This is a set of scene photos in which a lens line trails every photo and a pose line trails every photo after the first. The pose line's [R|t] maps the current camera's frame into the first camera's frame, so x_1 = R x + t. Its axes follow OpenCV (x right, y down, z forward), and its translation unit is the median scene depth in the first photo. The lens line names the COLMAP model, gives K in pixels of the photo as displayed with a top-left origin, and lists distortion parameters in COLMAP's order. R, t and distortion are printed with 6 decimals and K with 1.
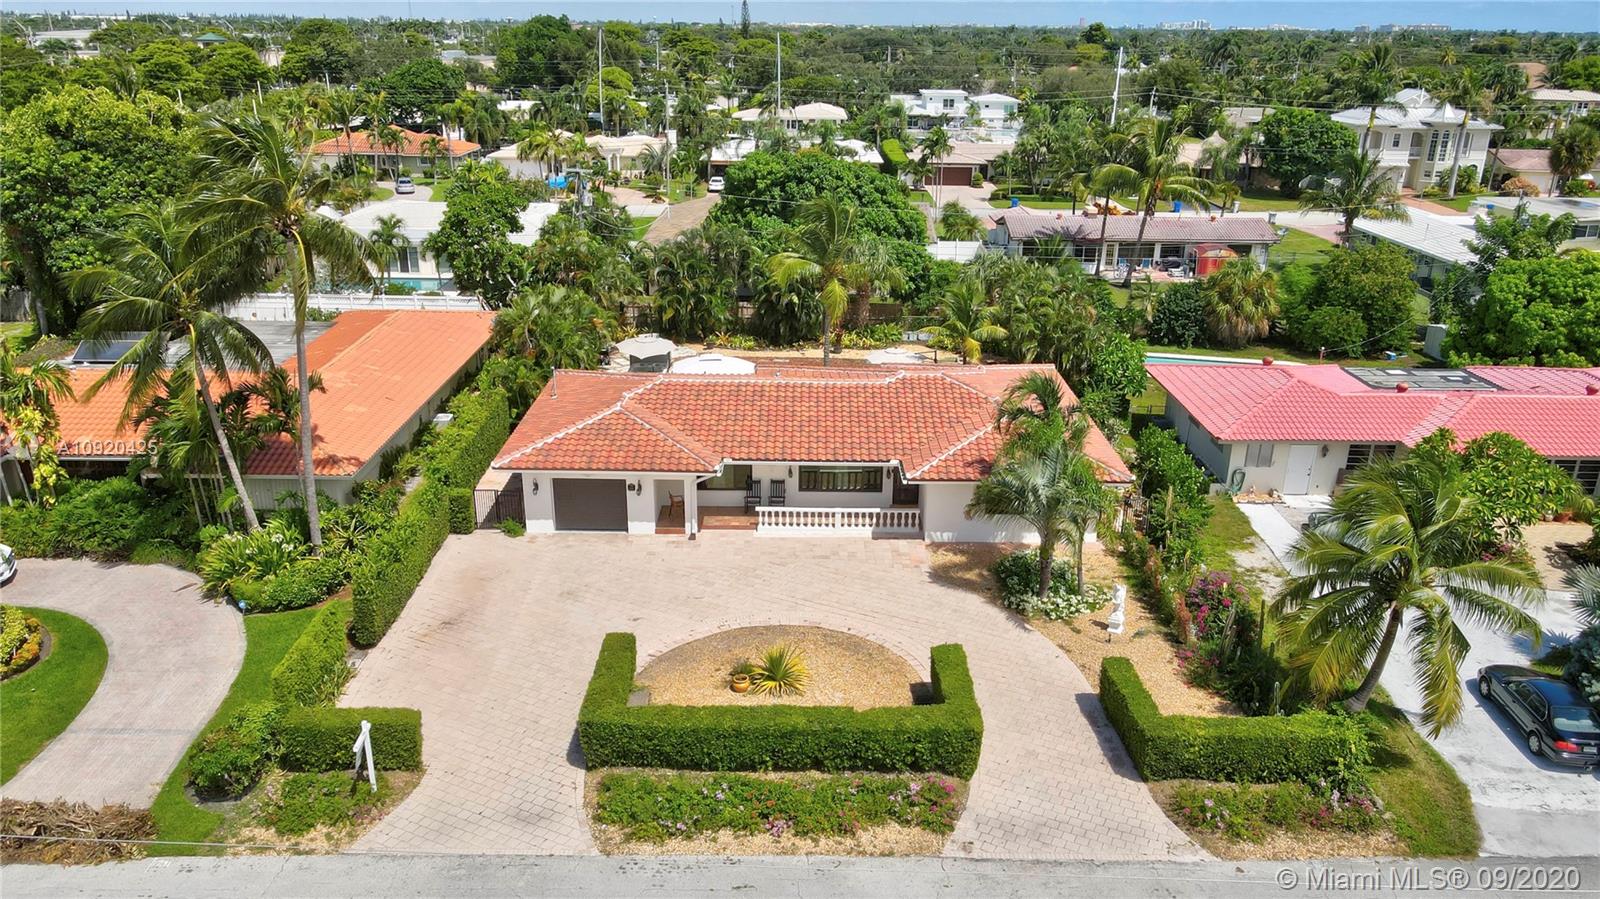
lens RADIAL K [[1183.1, 0, 800.0], [0, 1183.1, 449.5], [0, 0, 1]] dist [0.013445, 0.006372]
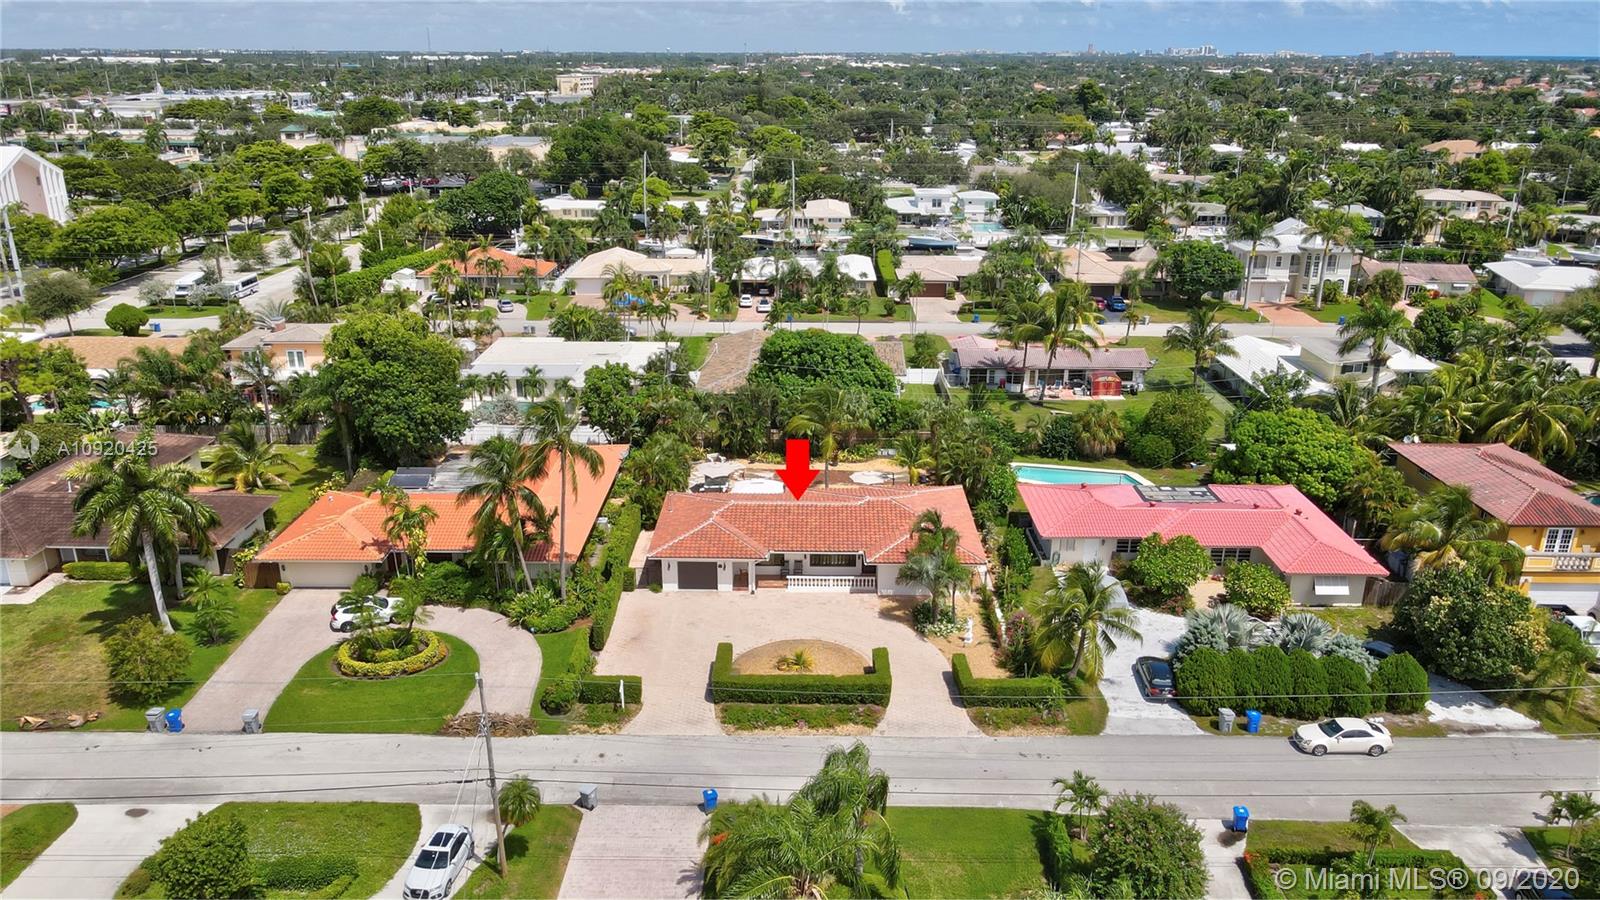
lens RADIAL K [[1183.4, 0, 800.0], [0, 1183.4, 450.0], [0, 0, 1]] dist [-0.021962, 0.069362]
pose [[0.999931, -0.004477, -0.010818, 0.004181], [0.004260, 0.999791, -0.020018, -0.111505], [0.010905, 0.019971, 0.999741, -0.852548]]
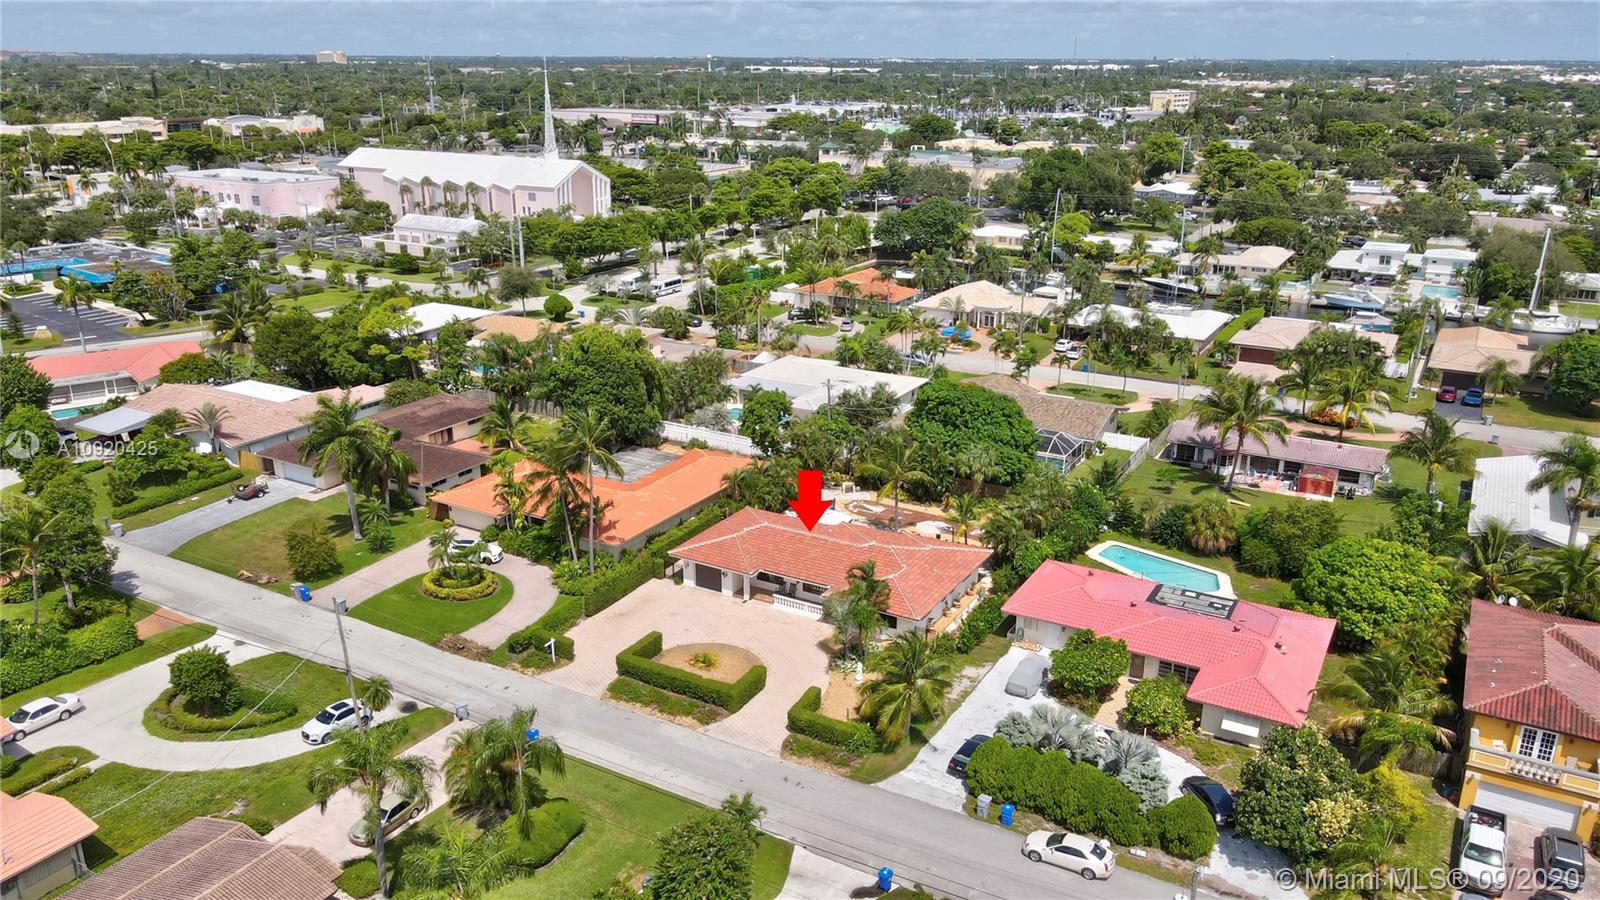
lens RADIAL K [[1183.4, 0, 800.0], [0, 1183.4, 450.0], [0, 0, 1]] dist [-0.021962, 0.069362]
pose [[0.867284, 0.150897, -0.474393, 0.980617], [-0.163973, 0.986366, 0.013974, -0.246525], [0.470034, 0.065668, 0.880202, -0.876752]]
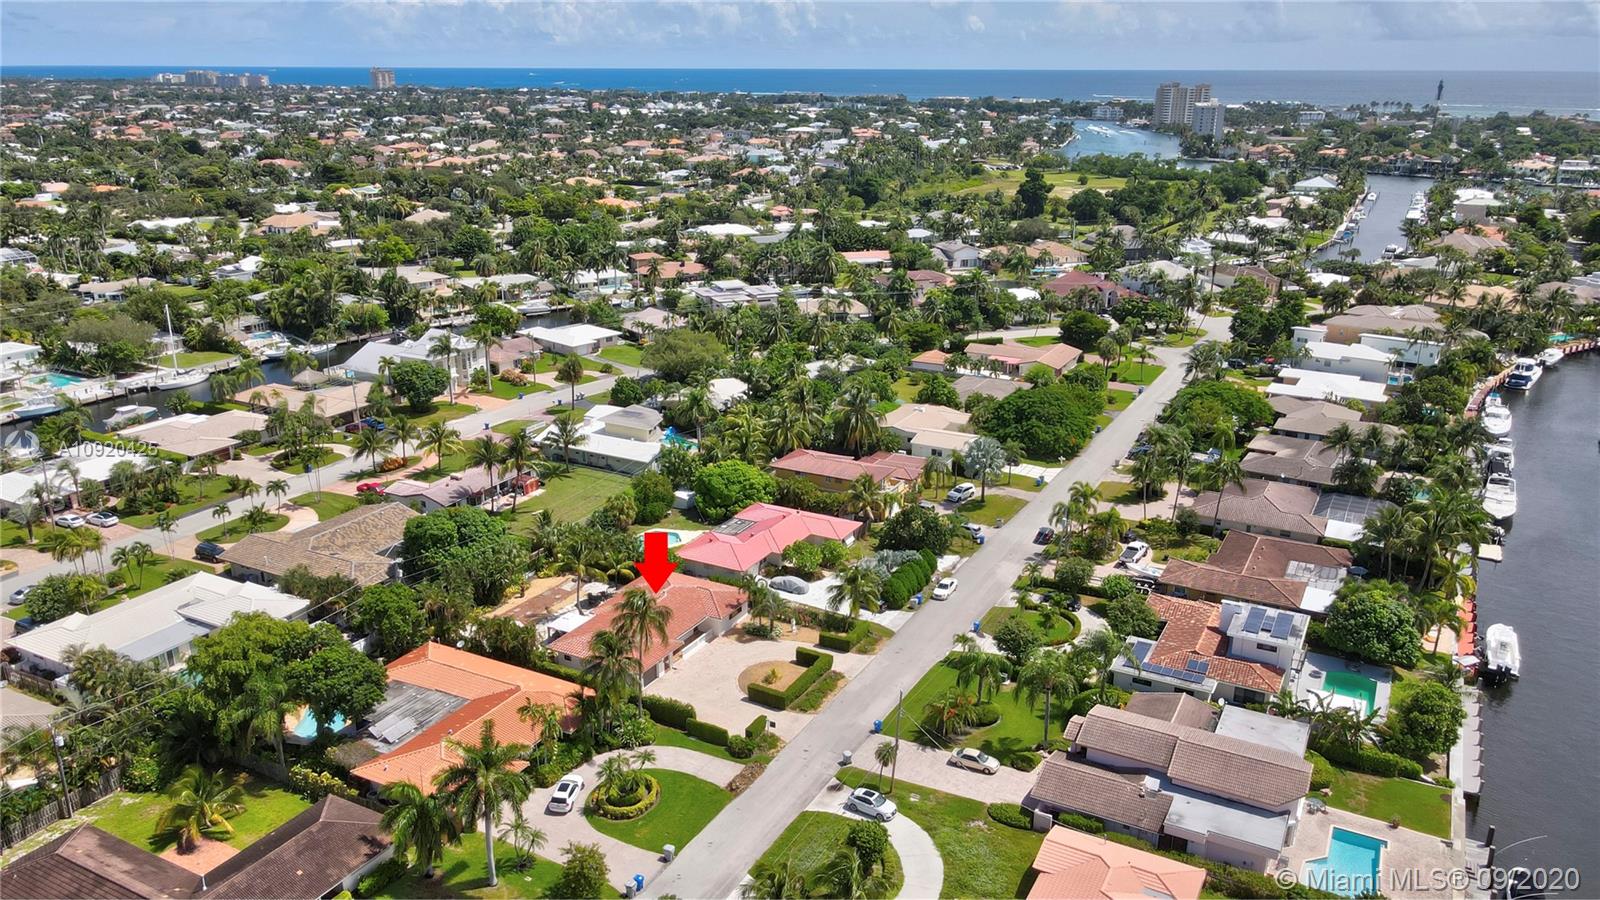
lens RADIAL K [[1183.4, 0, 800.0], [0, 1183.4, 450.0], [0, 0, 1]] dist [-0.021962, 0.069362]
pose [[0.474927, -0.279093, 0.834596, -2.207125], [0.298629, 0.943216, 0.145481, -0.758916], [-0.827807, 0.180142, 0.531304, -0.892121]]
